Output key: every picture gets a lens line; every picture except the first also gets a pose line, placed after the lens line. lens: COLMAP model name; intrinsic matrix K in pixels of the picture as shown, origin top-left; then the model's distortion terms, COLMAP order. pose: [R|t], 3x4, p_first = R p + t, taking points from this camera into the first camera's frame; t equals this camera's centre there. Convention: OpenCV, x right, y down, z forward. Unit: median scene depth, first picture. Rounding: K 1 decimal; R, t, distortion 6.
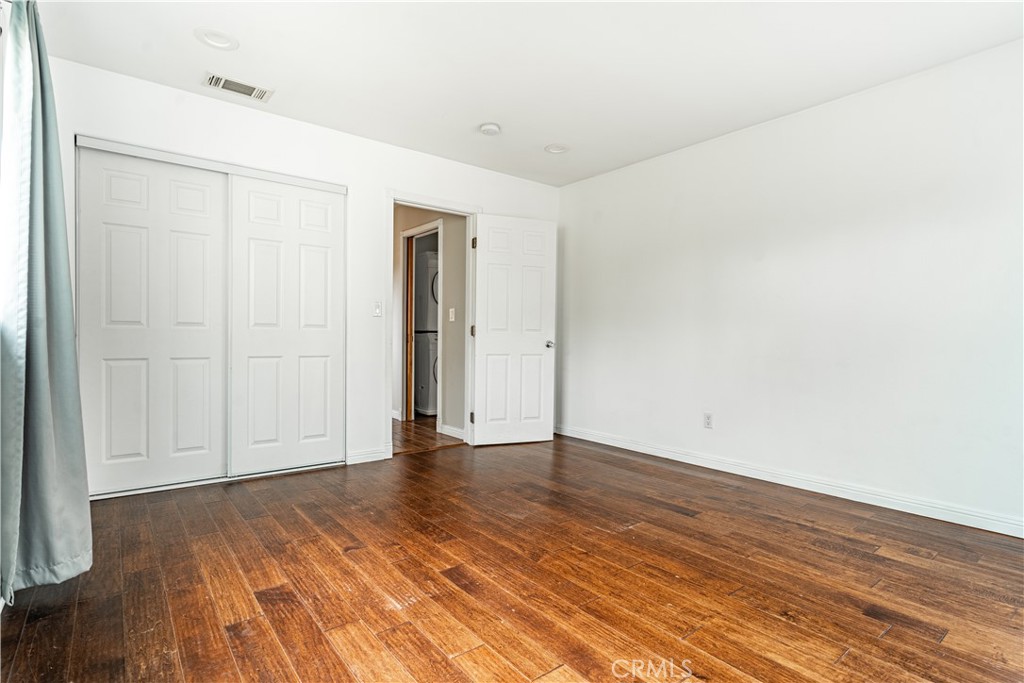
lens RADIAL K [[503.1, 0, 512.0], [0, 503.1, 341.5], [0, 0, 1]] dist [0.000352, 0.000647]
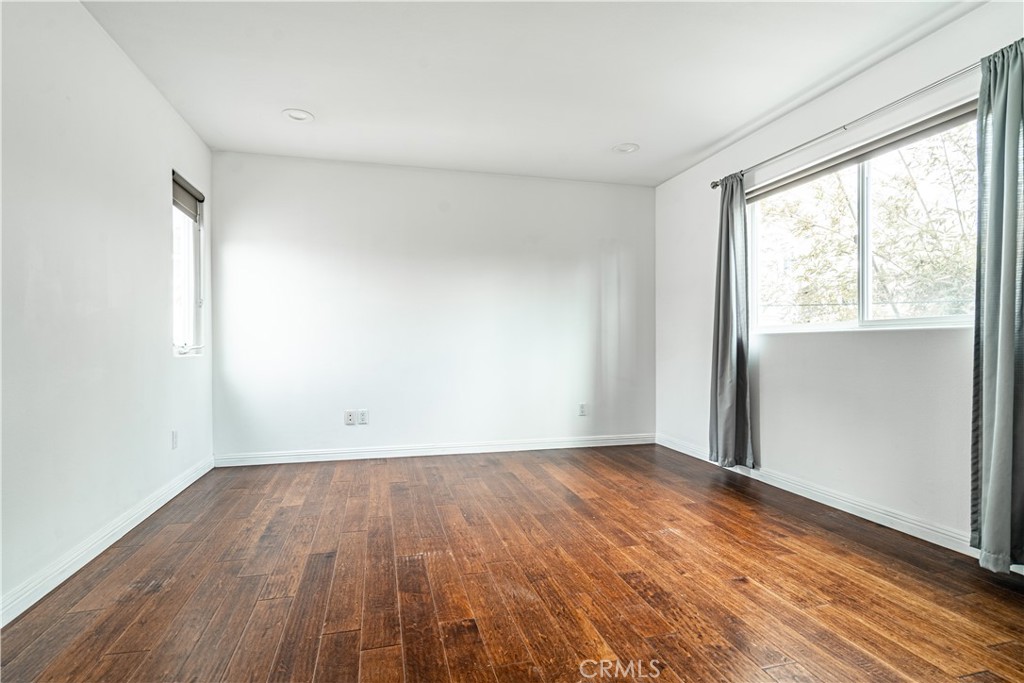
lens RADIAL K [[503.1, 0, 512.0], [0, 503.1, 341.5], [0, 0, 1]] dist [0.000352, 0.000647]
pose [[-0.913990, -0.008208, 0.405654, -0.326912], [-0.004150, 0.999932, 0.010883, -0.021978], [-0.405716, 0.008264, -0.913962, 2.100122]]
